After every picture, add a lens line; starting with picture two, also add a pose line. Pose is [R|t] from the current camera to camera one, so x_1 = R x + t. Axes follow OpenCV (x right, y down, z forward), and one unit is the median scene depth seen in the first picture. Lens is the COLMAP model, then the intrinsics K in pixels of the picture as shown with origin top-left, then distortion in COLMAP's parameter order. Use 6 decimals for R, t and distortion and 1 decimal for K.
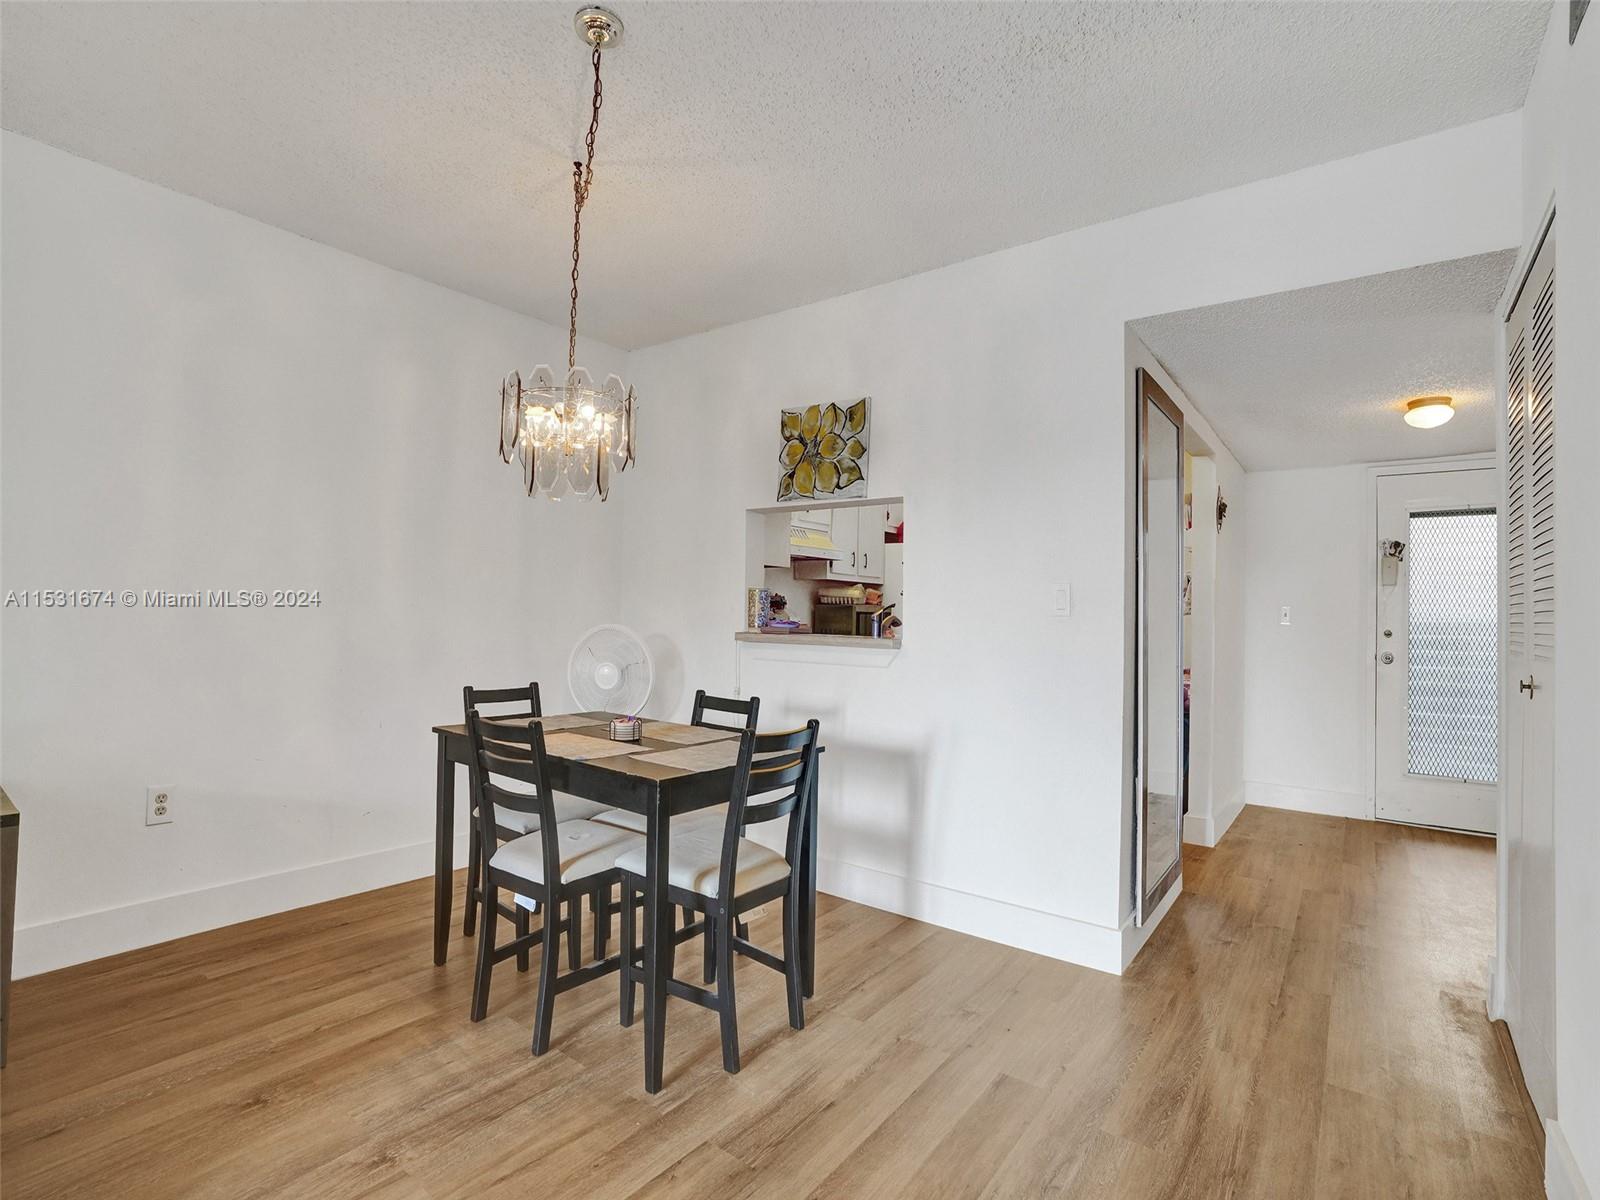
lens RADIAL K [[770.4, 0, 800.0], [0, 770.4, 600.0], [0, 0, 1]] dist [-0.075962, 0.031680]
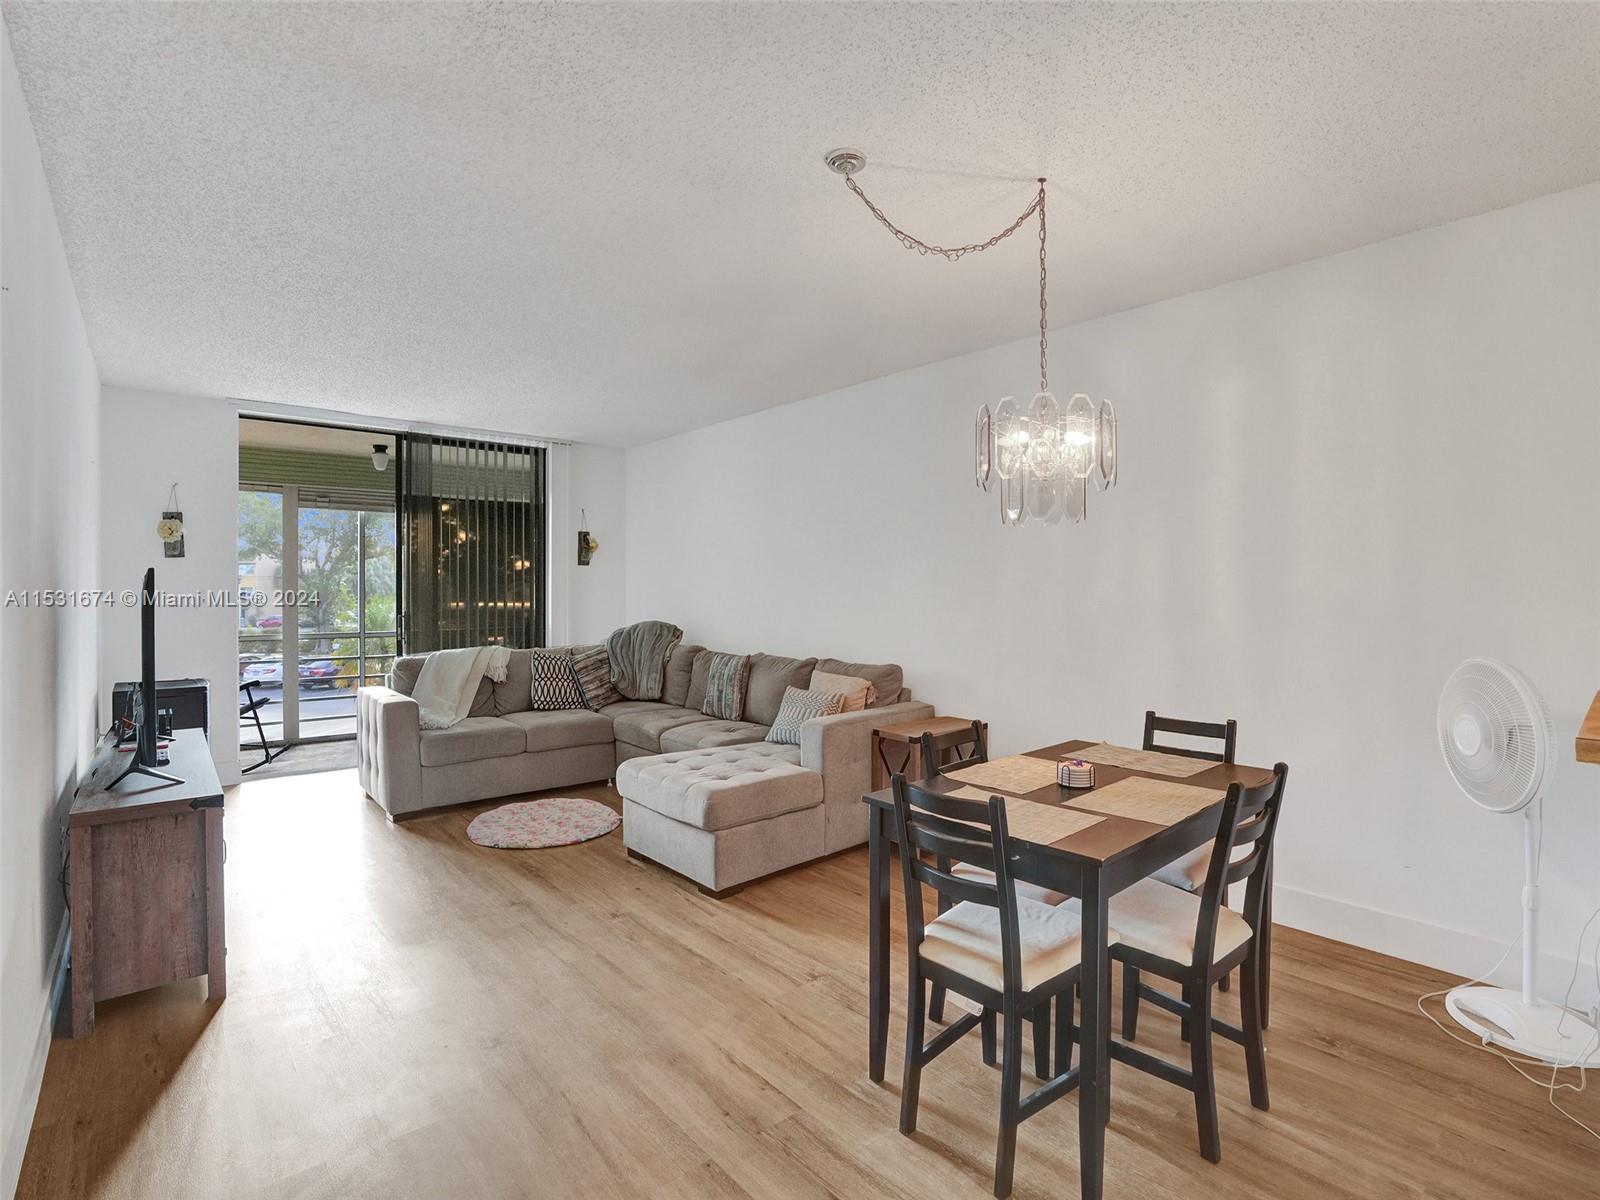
lens RADIAL K [[769.0, 0, 807.9], [0, 769.0, 597.5], [0, 0, 1]] dist [-0.067299, 0.027103]
pose [[-0.201170, -0.021032, -0.979331, 0.532282], [0.017341, 0.999536, -0.025028, -0.014716], [0.979403, -0.022018, -0.200712, 0.659848]]
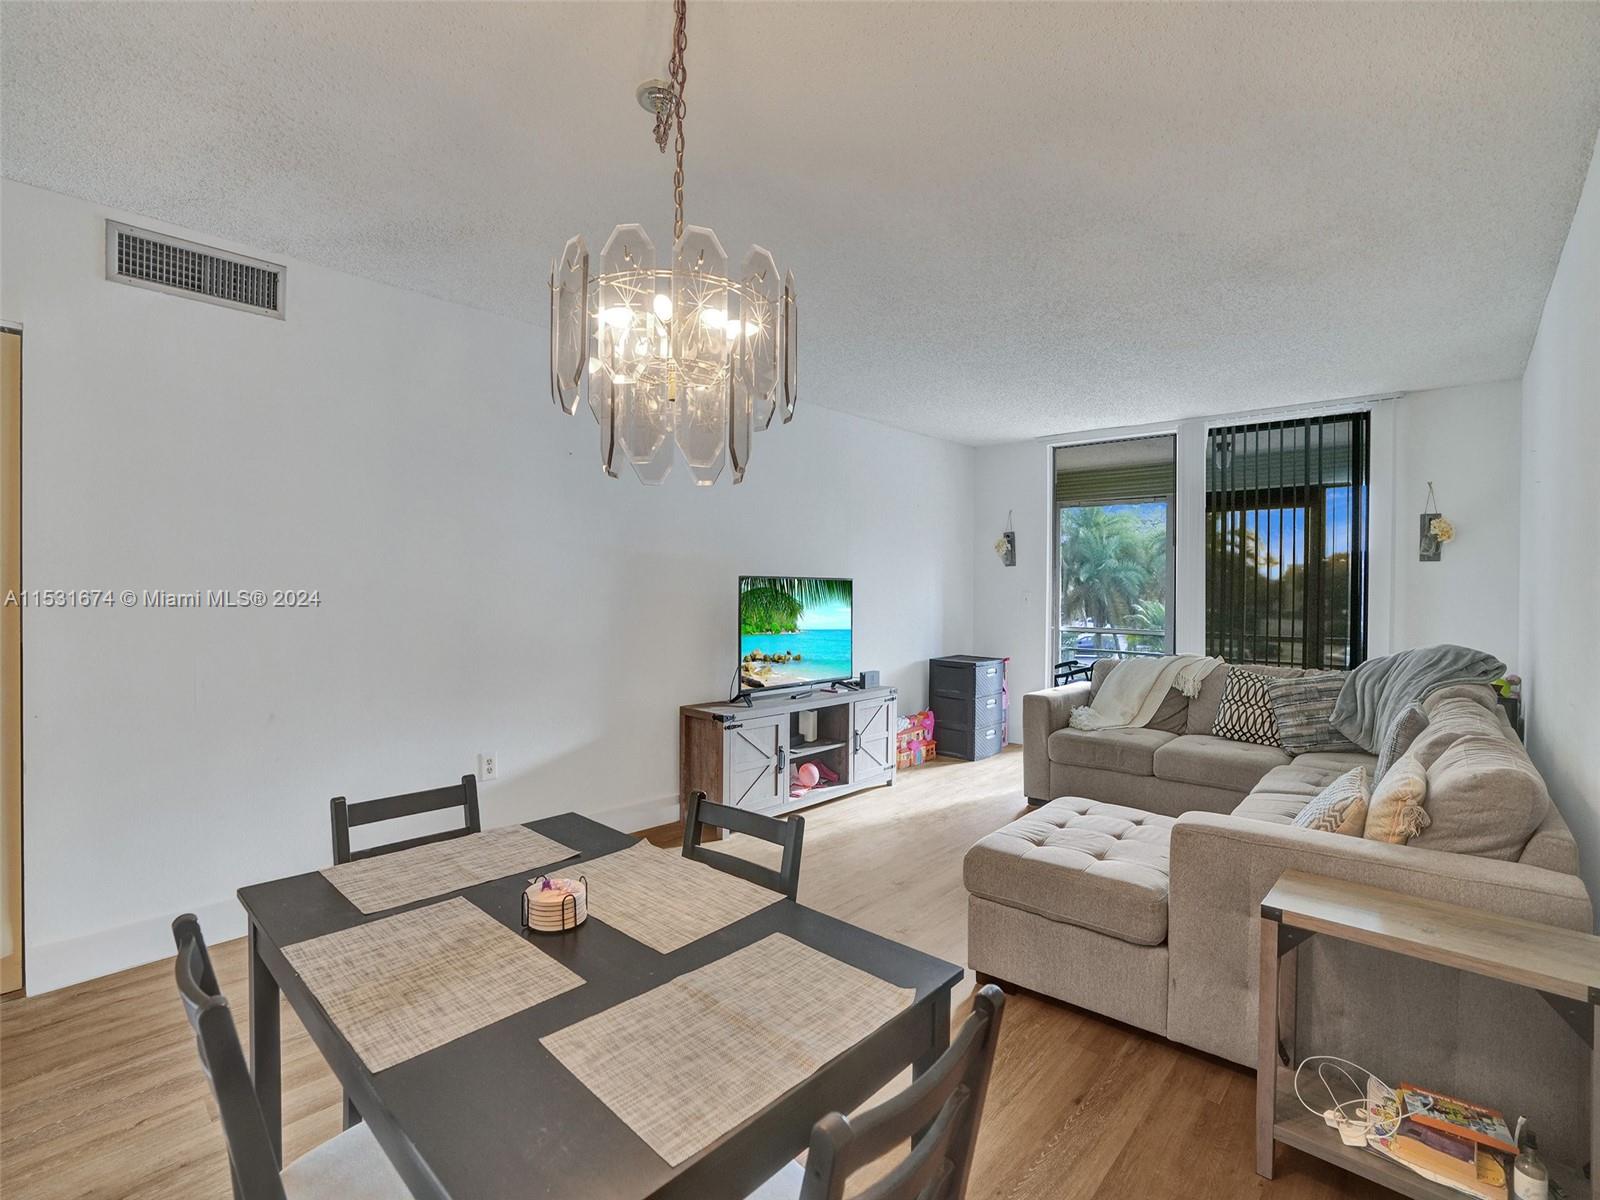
lens RADIAL K [[738.0, 0, 812.0], [0, 738.0, 599.6], [0, 0, 1]] dist [-0.066879, 0.020726]
pose [[-0.996057, -0.040124, 0.079126, -0.329876], [-0.040614, 0.999164, -0.004591, -0.035850], [-0.078875, -0.007787, -0.996854, 1.124212]]
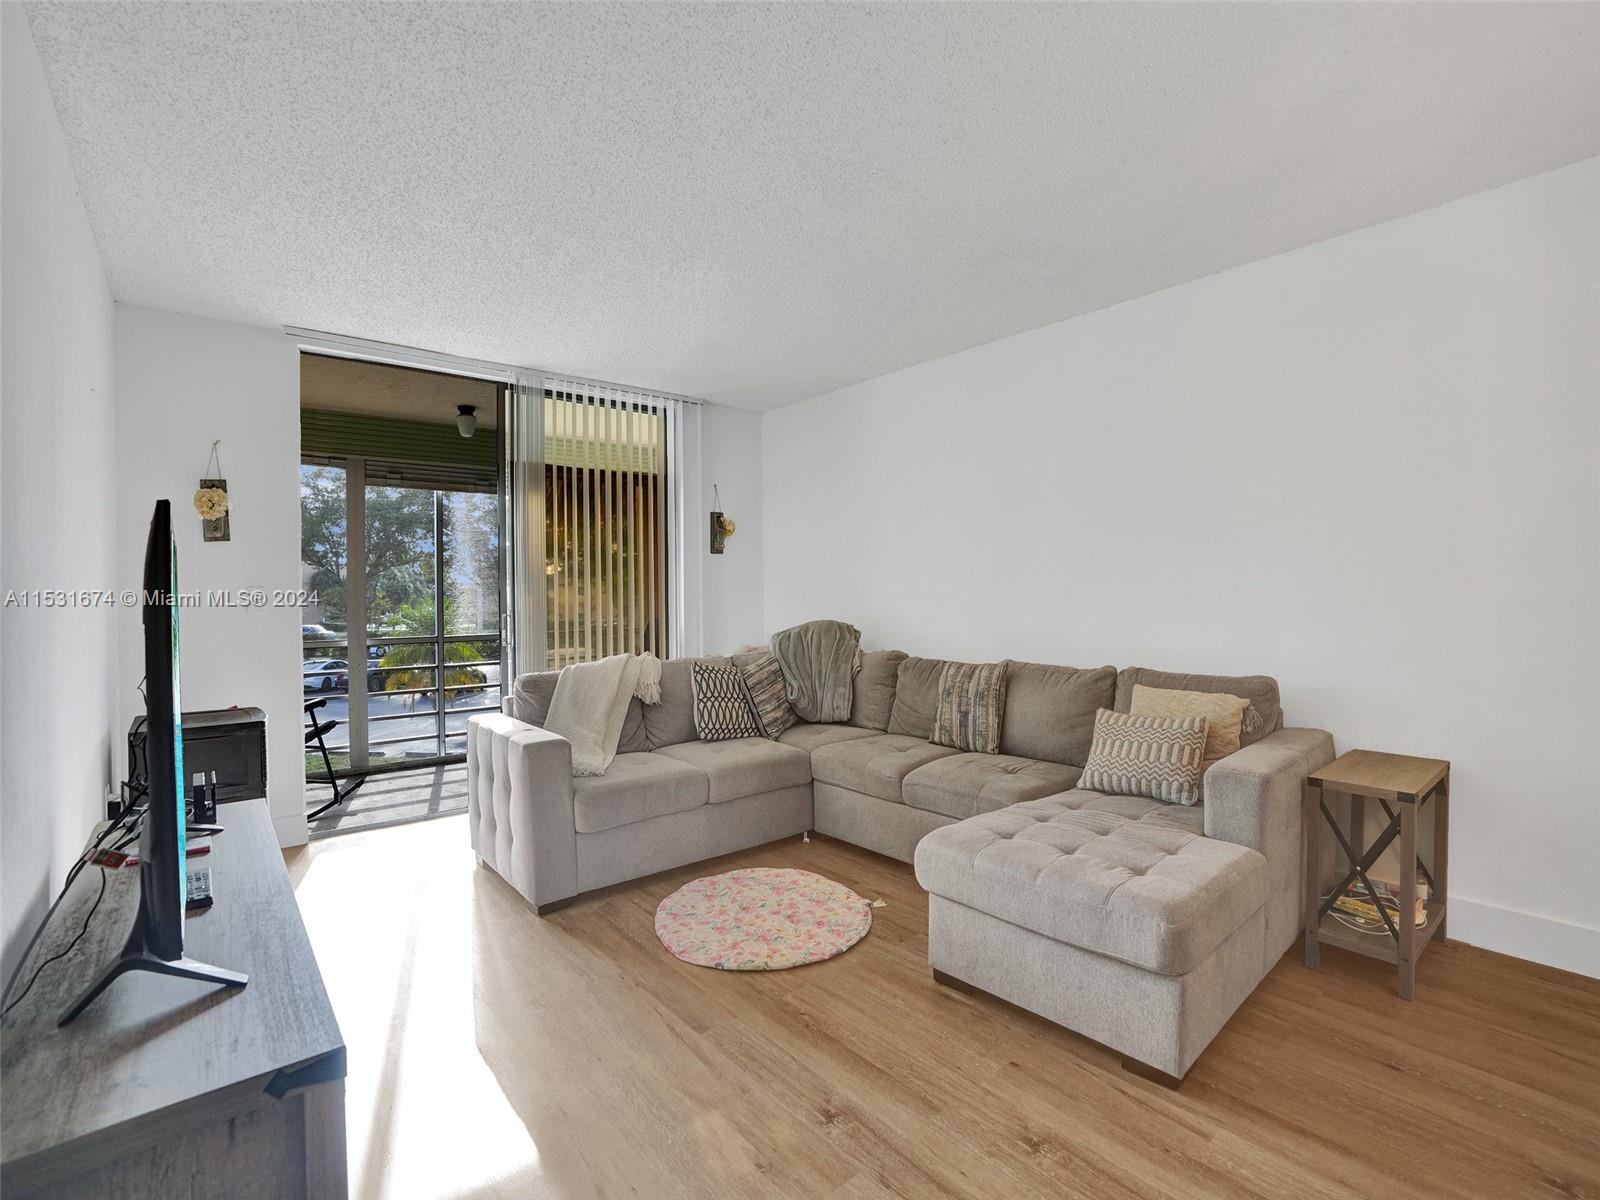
lens RADIAL K [[738.0, 0, 812.0], [0, 738.0, 599.6], [0, 0, 1]] dist [-0.066879, 0.020726]
pose [[-0.211134, -0.018781, -0.977277, 0.154853], [0.029884, 0.999224, -0.025658, -0.014482], [0.977000, -0.034622, -0.210409, 0.176343]]
